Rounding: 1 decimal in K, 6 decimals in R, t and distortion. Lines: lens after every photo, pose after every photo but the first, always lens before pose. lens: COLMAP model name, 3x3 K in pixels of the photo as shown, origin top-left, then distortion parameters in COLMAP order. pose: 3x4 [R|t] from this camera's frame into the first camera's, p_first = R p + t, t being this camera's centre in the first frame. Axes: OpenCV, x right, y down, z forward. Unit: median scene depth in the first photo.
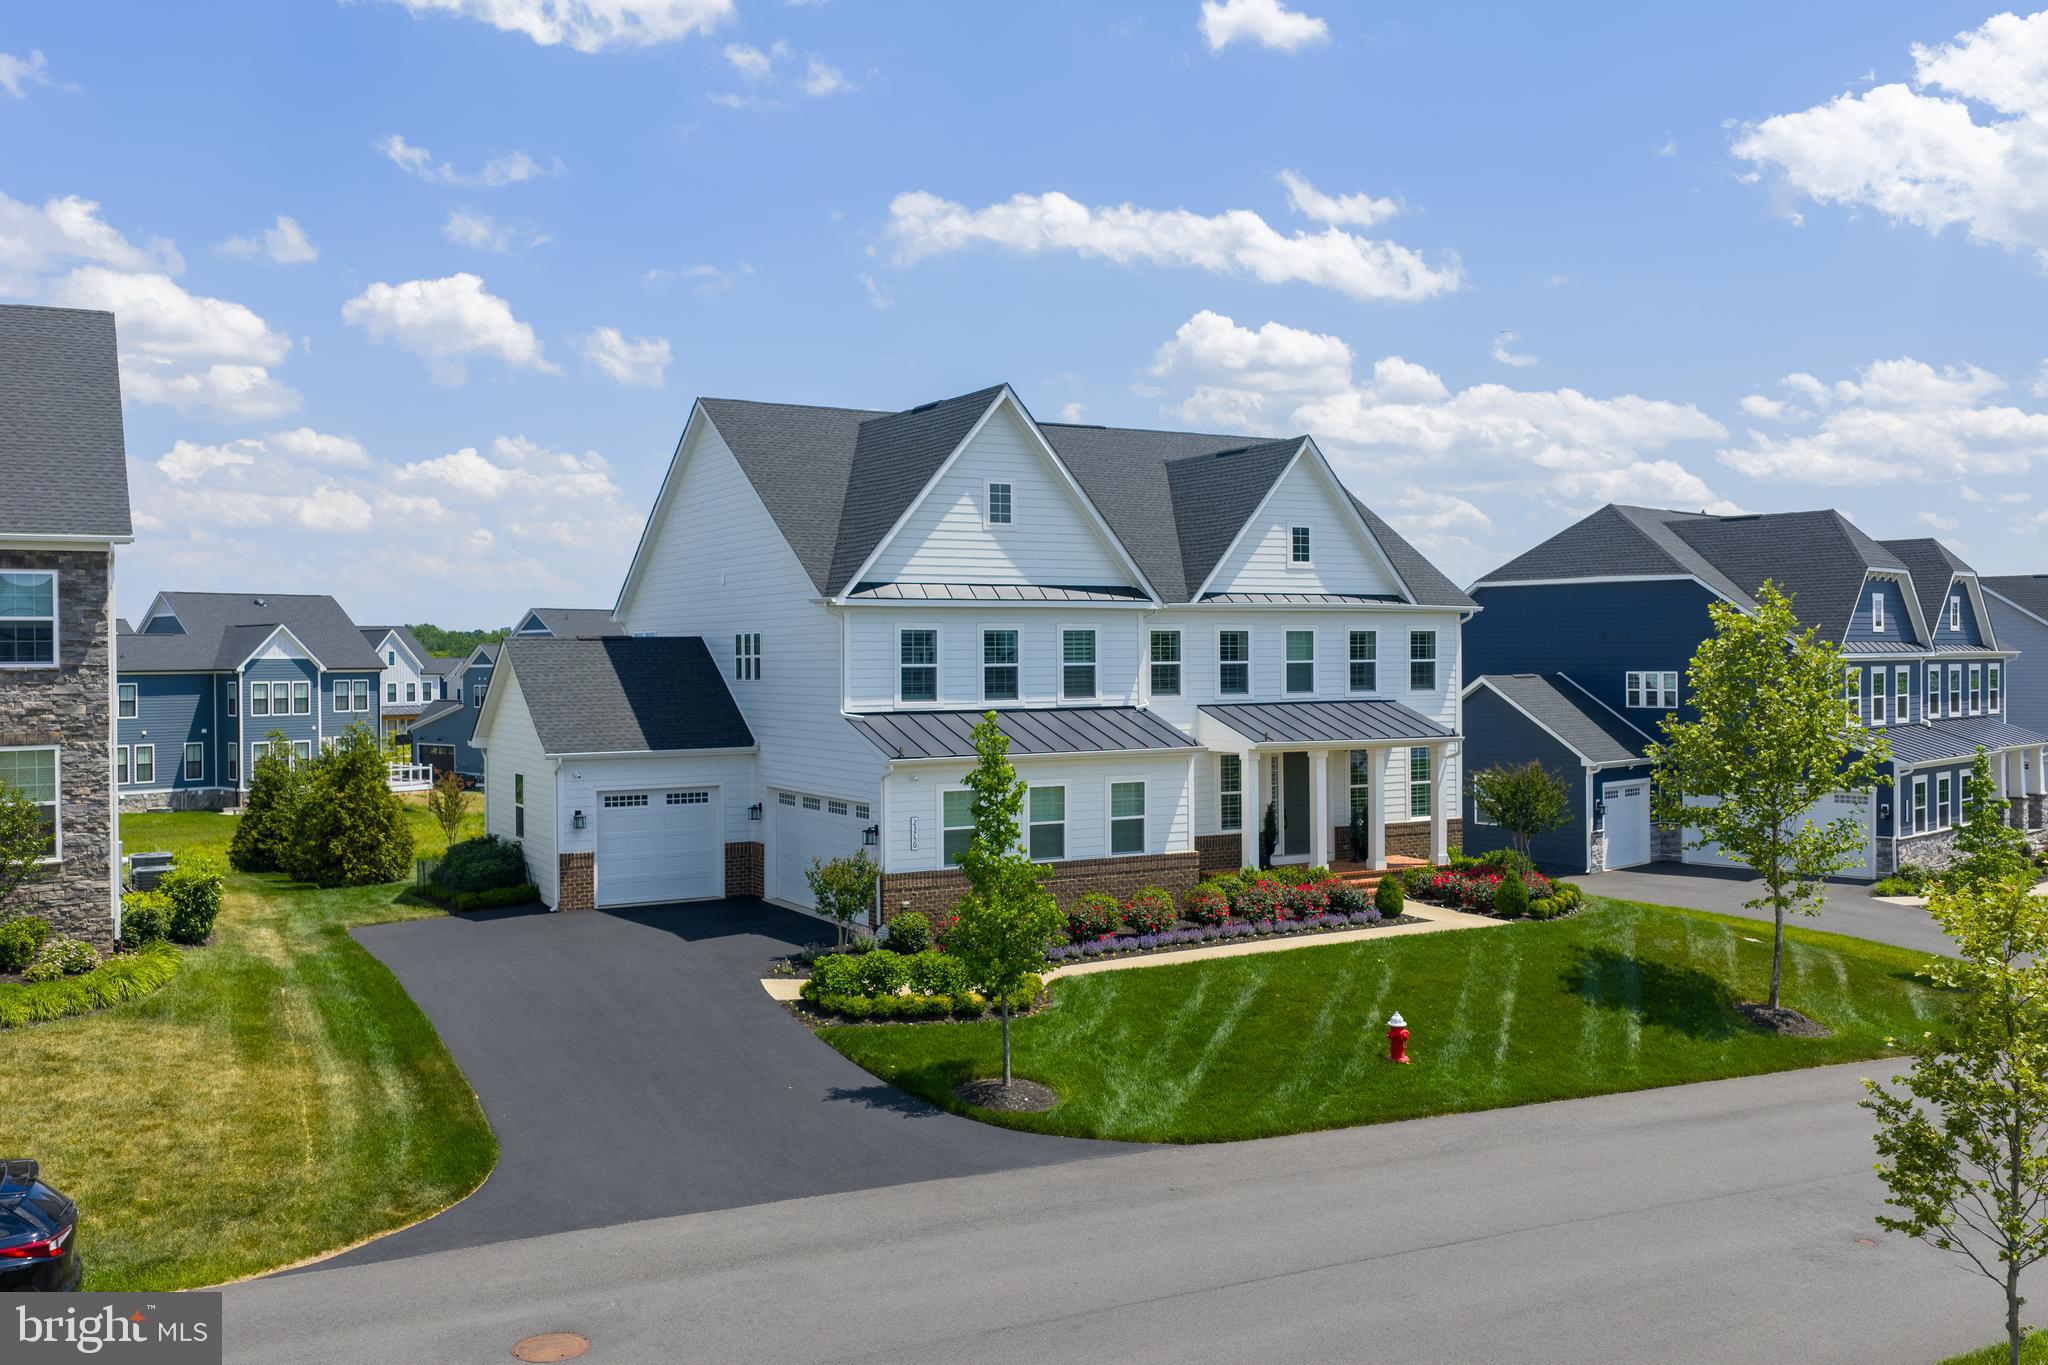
lens RADIAL K [[1696.0, 0, 1032.8], [0, 1696.0, 676.0], [0, 0, 1]] dist [0.002057, -0.008403]
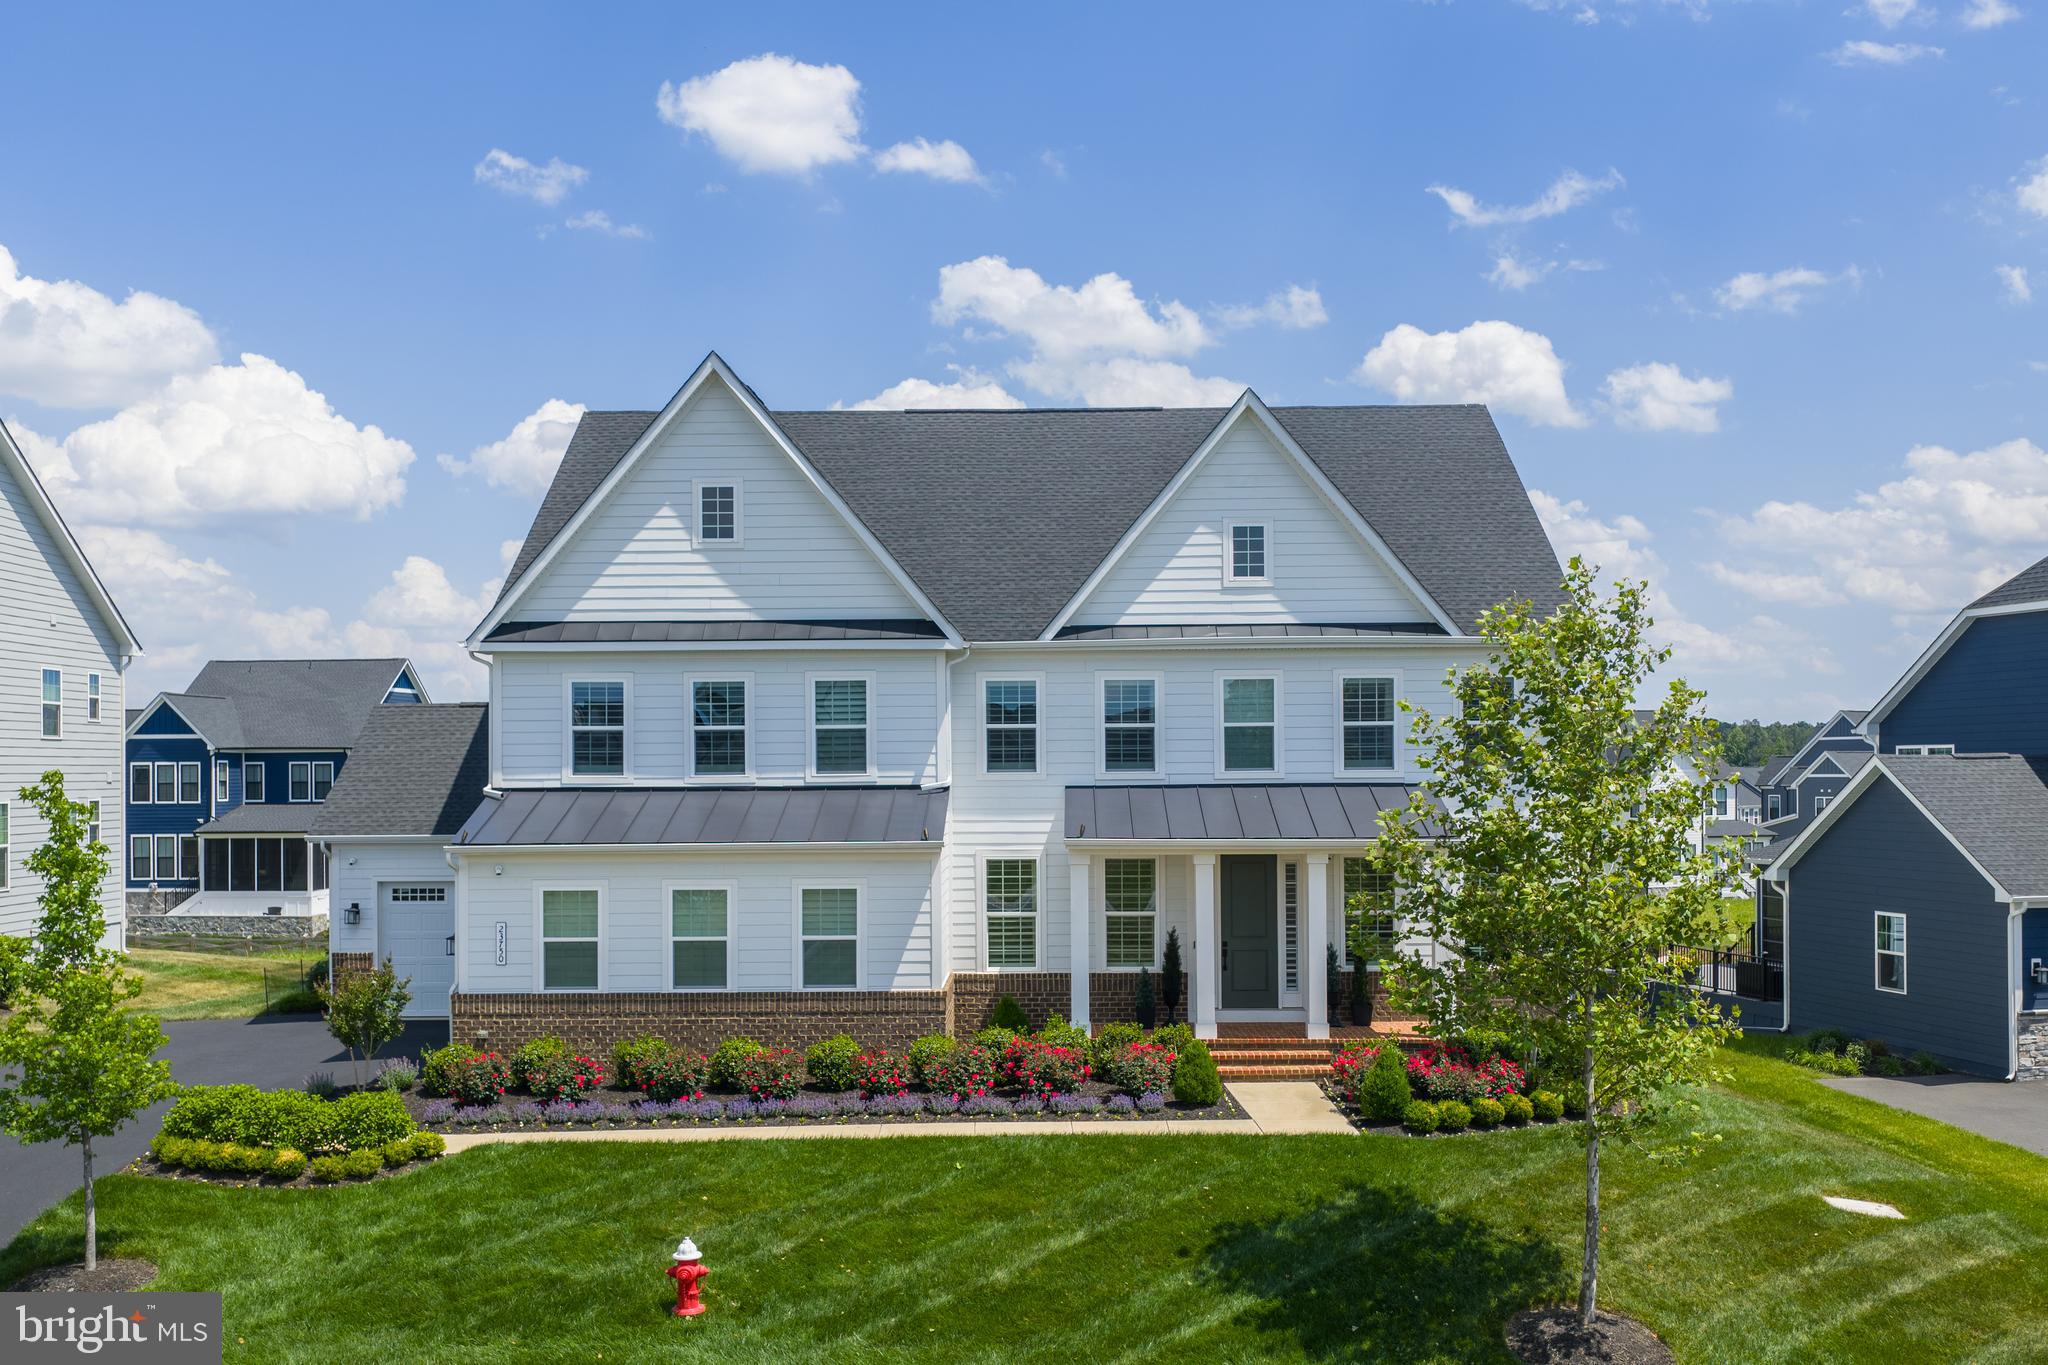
lens RADIAL K [[2012.8, 0, 1044.1], [0, 2012.8, 772.4], [0, 0, 1]] dist [0.010537, 0.000000]
pose [[0.870225, 0.002753, -0.492647, 0.534262], [-0.004716, 0.999985, -0.002743, 0.014603], [0.492632, 0.004710, 0.870225, 0.288765]]
